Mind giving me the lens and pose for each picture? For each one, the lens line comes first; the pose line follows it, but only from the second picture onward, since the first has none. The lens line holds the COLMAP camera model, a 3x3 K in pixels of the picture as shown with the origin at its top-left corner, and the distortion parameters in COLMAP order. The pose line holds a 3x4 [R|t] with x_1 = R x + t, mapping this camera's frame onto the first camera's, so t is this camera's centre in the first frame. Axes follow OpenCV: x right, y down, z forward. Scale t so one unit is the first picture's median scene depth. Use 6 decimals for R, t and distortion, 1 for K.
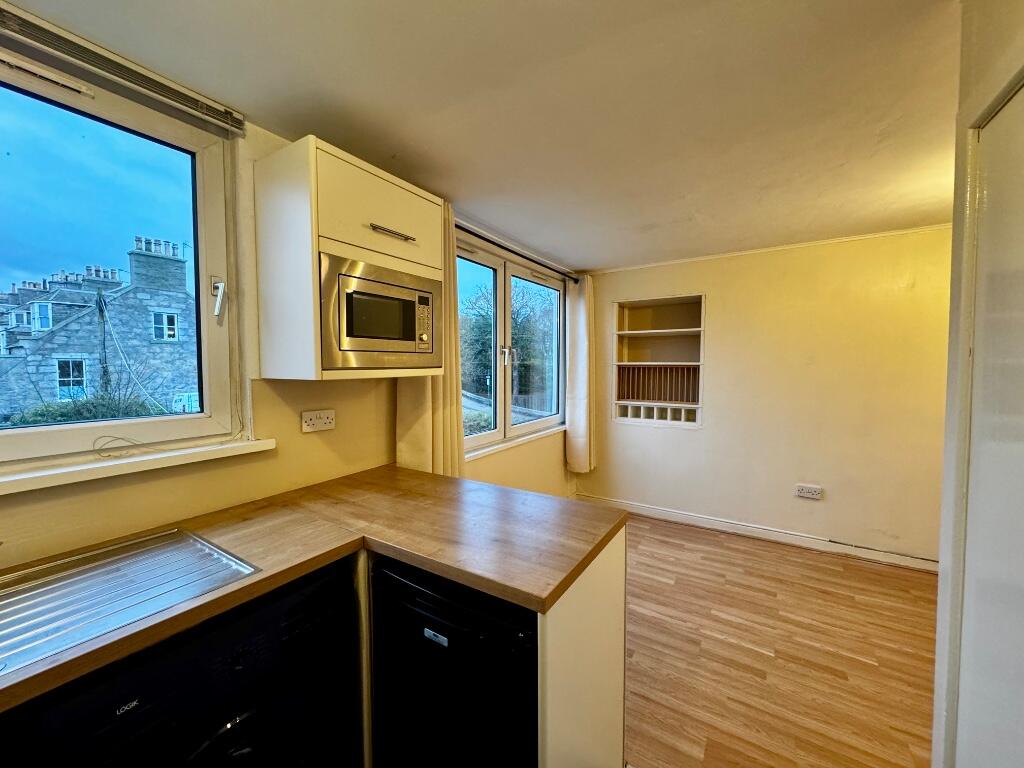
lens RADIAL K [[407.5, 0, 511.9], [0, 407.5, 383.9], [0, 0, 1]] dist [-0.001885, 0.000079]
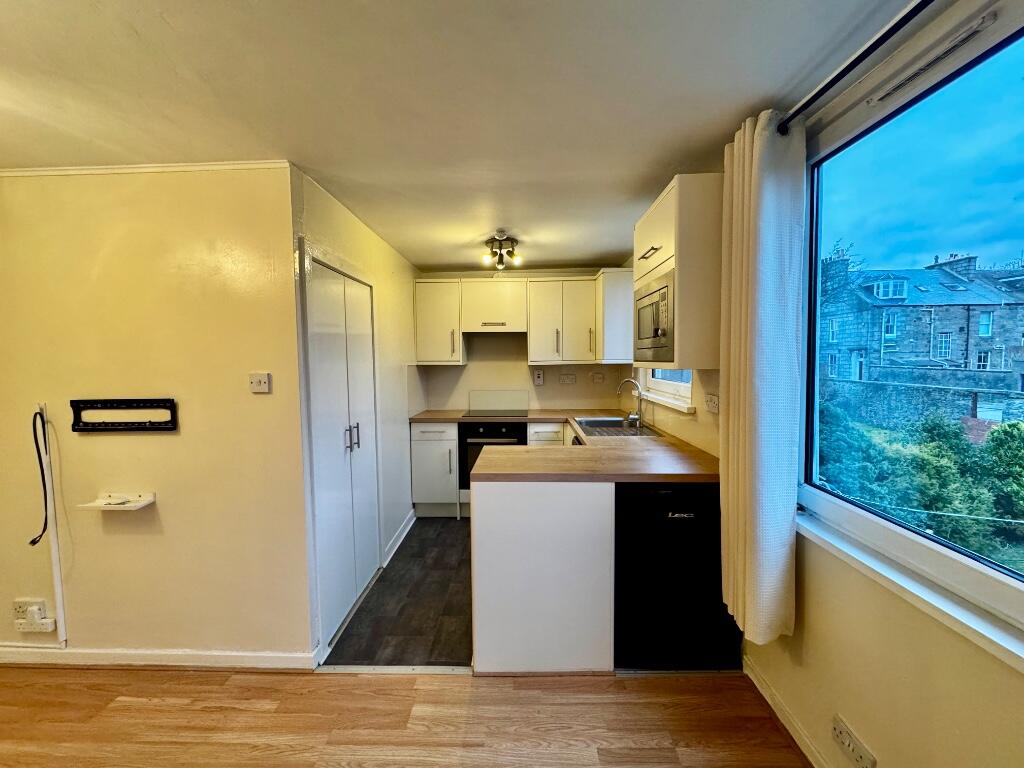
lens RADIAL K [[407.5, 0, 510.1], [0, 407.5, 382.7], [0, 0, 1]] dist [-0.001885, 0.000079]
pose [[-0.861536, 0.042436, -0.505920, 0.679783], [-0.012229, 0.994477, 0.104240, -0.092851], [0.507549, 0.095994, -0.856259, 1.778327]]
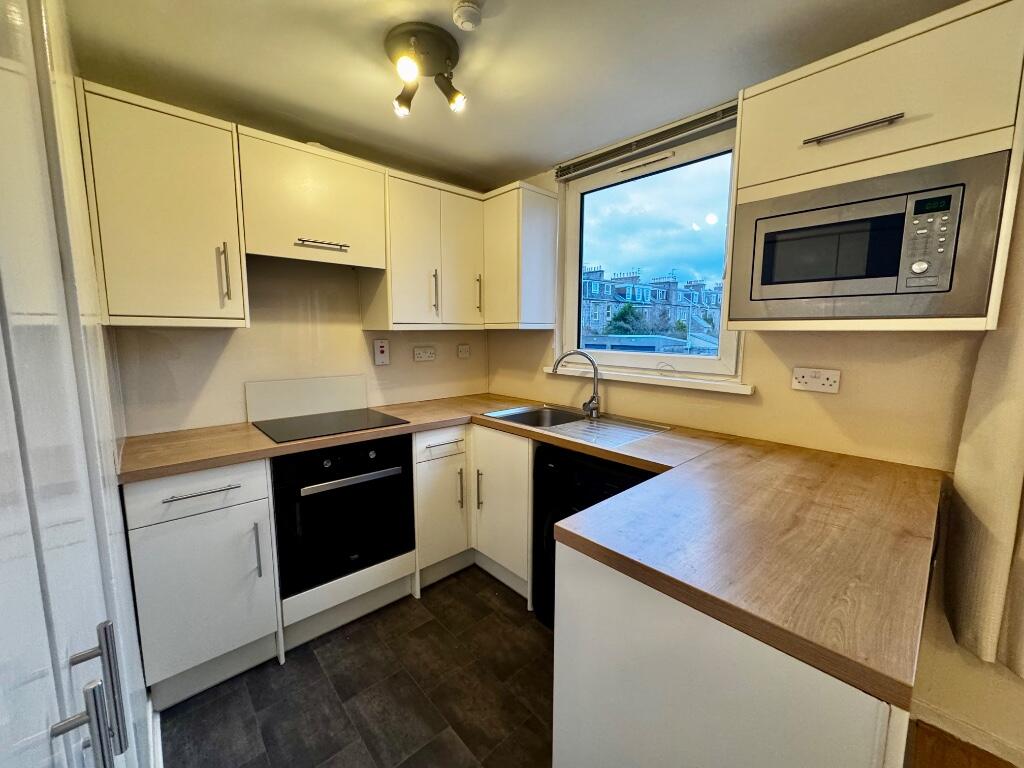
lens RADIAL K [[407.5, 0, 508.7], [0, 407.5, 381.5], [0, 0, 1]] dist [-0.001885, 0.000079]
pose [[-0.261752, 0.121020, -0.957518, 0.580838], [-0.053773, 0.988738, 0.139666, 0.004421], [0.963636, 0.088046, -0.252297, 0.593188]]
